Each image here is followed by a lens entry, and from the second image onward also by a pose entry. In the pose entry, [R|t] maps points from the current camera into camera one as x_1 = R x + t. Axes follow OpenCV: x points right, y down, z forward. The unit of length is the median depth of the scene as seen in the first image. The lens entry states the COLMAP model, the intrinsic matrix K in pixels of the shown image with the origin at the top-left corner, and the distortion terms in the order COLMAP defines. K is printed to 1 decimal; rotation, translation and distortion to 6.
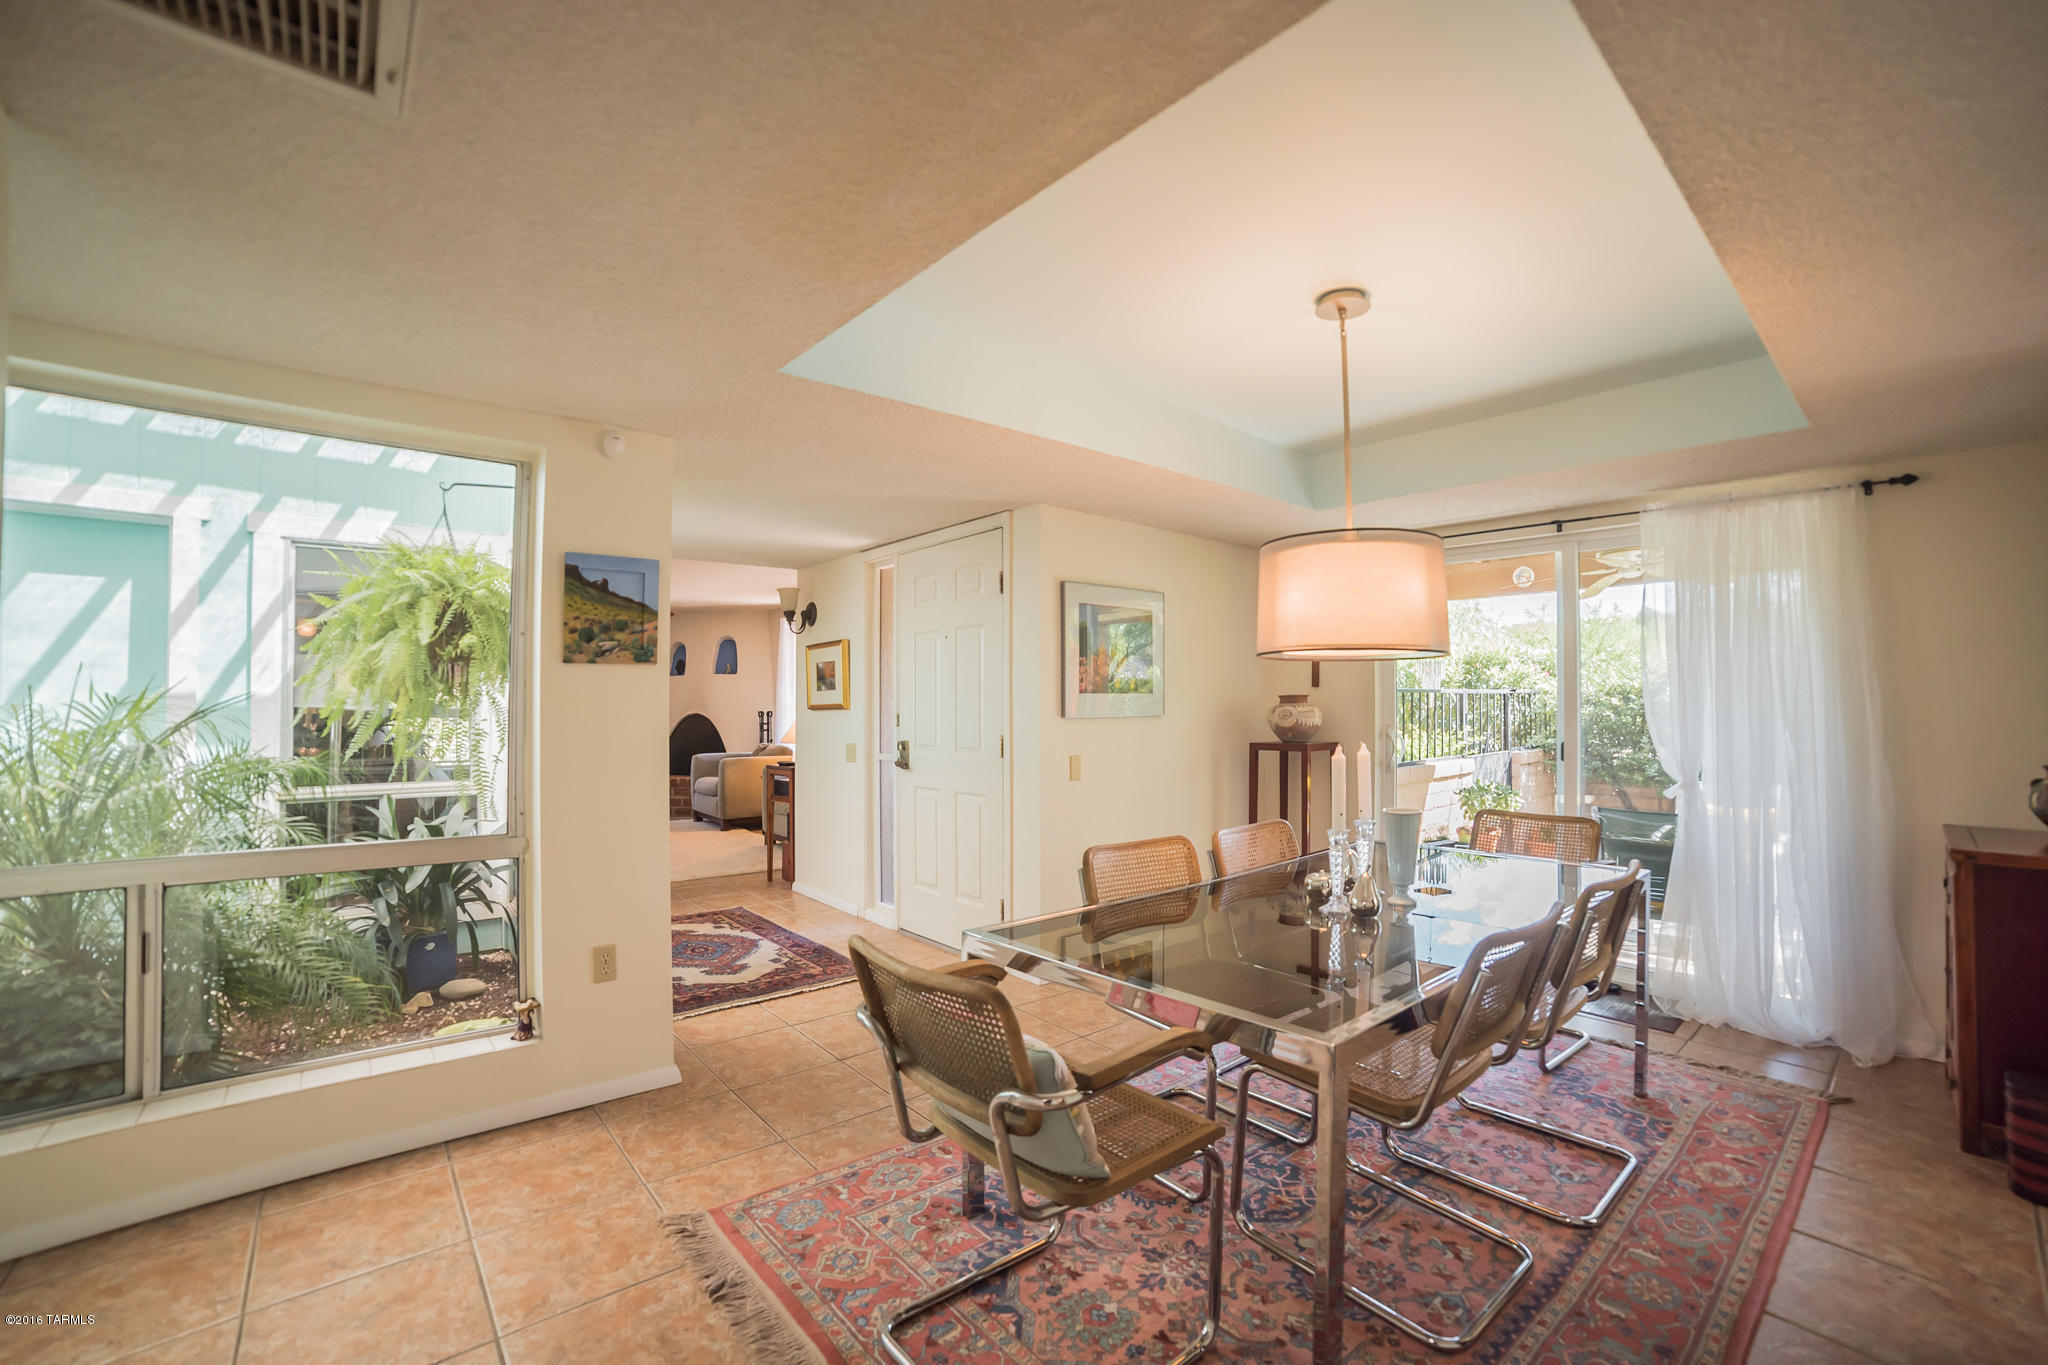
lens RADIAL K [[853.0, 0, 1010.4], [0, 853.0, 681.2], [0, 0, 1]] dist [-0.061457, 0.016288]
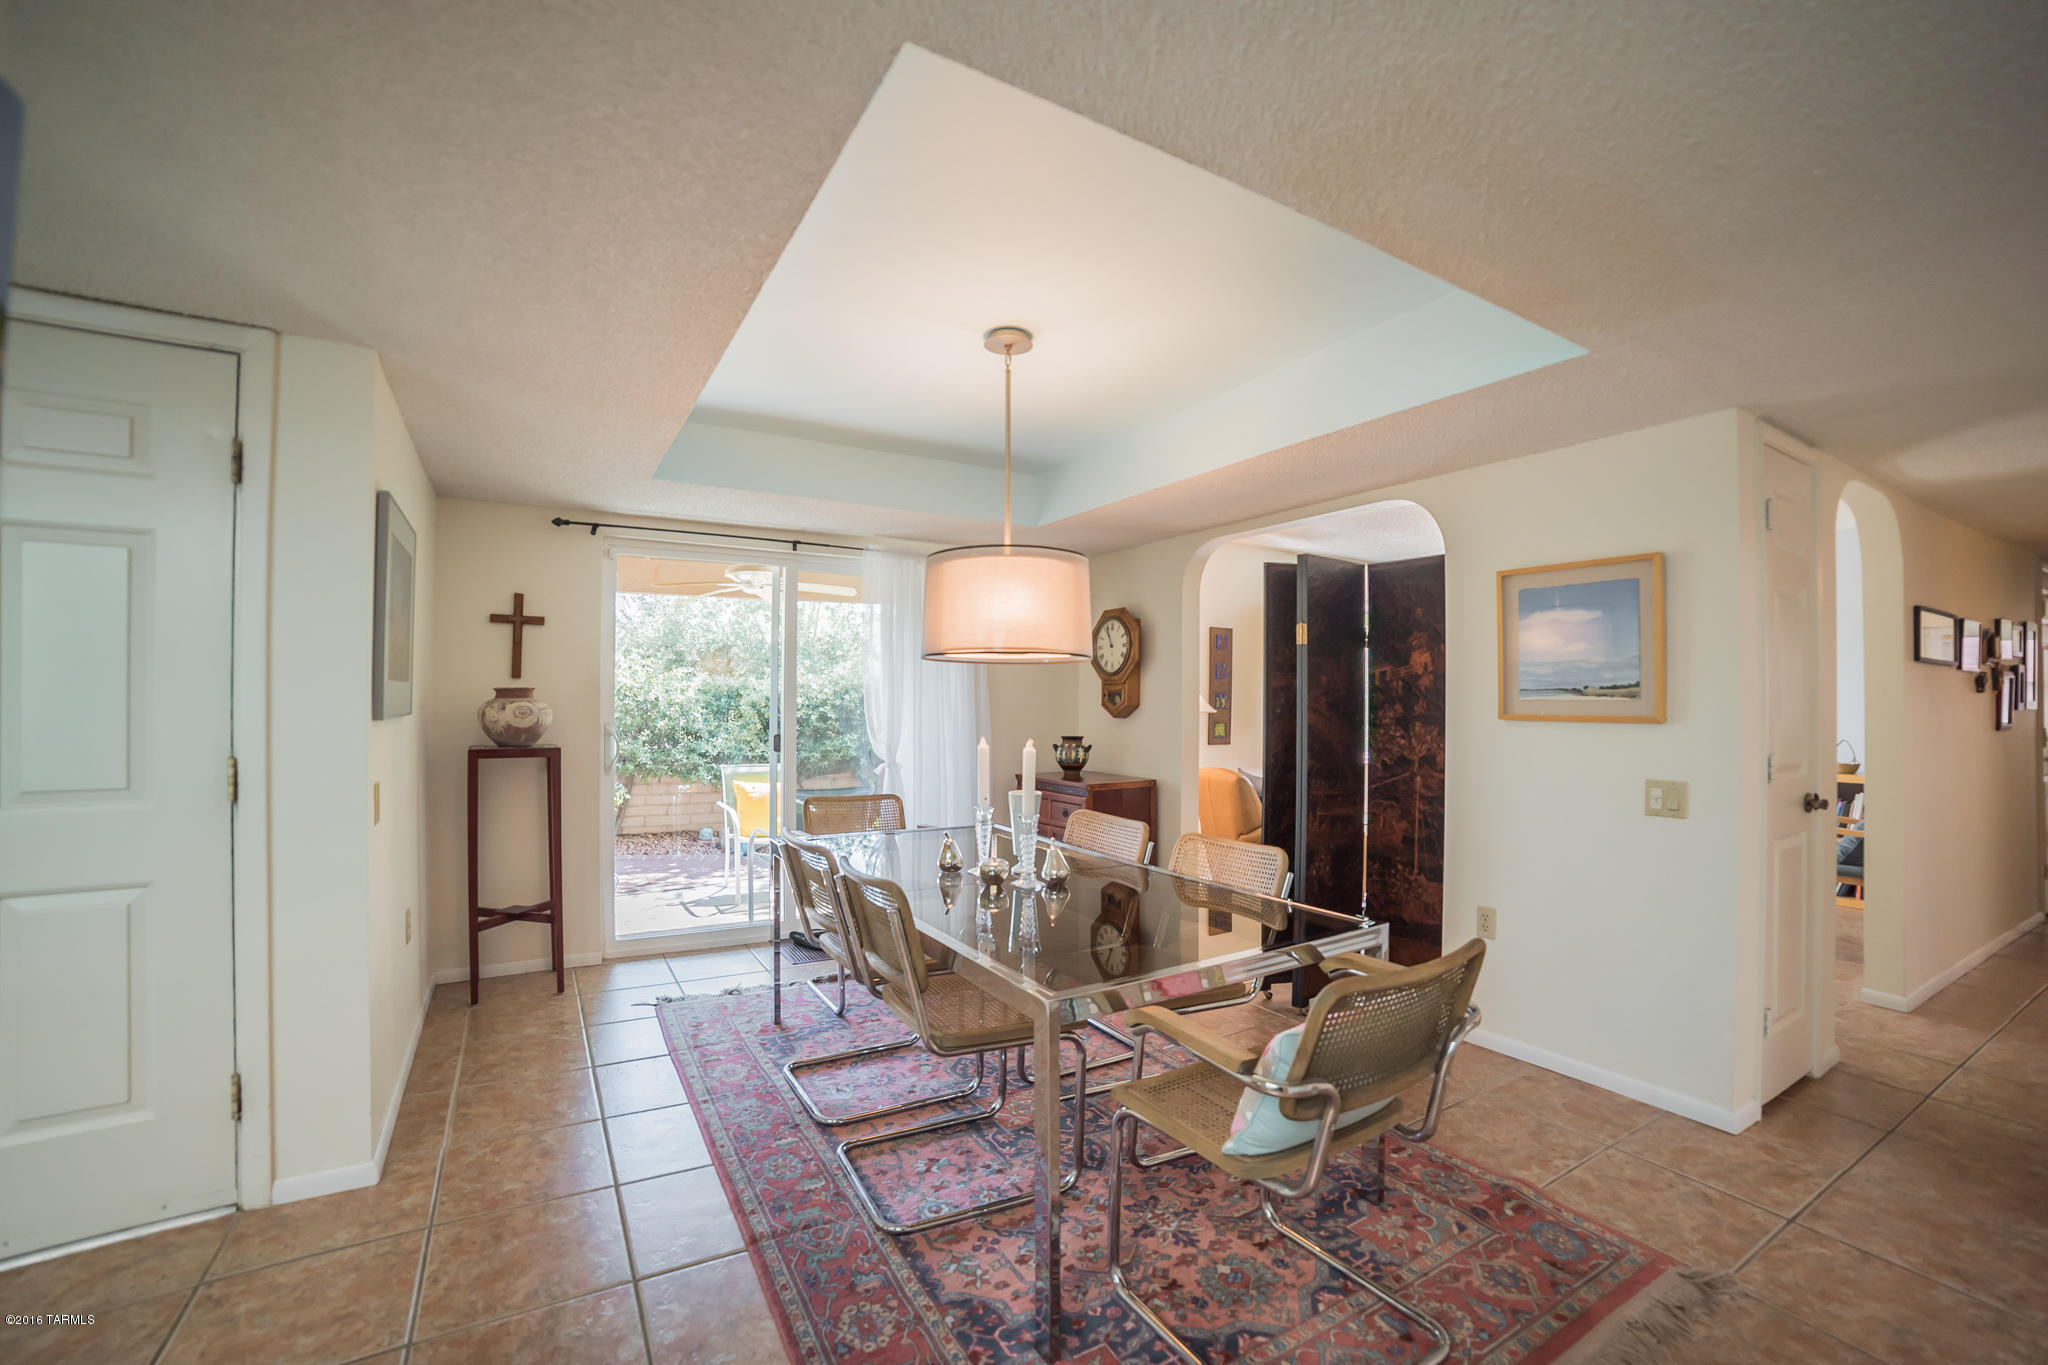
lens RADIAL K [[853.0, 0, 1010.4], [0, 853.0, 681.2], [0, 0, 1]] dist [-0.061457, 0.016288]
pose [[0.189293, 0.024235, 0.981621, -0.575662], [-0.027607, 0.999432, -0.019351, 0.020711], [-0.981532, -0.023436, 0.189855, 0.633689]]
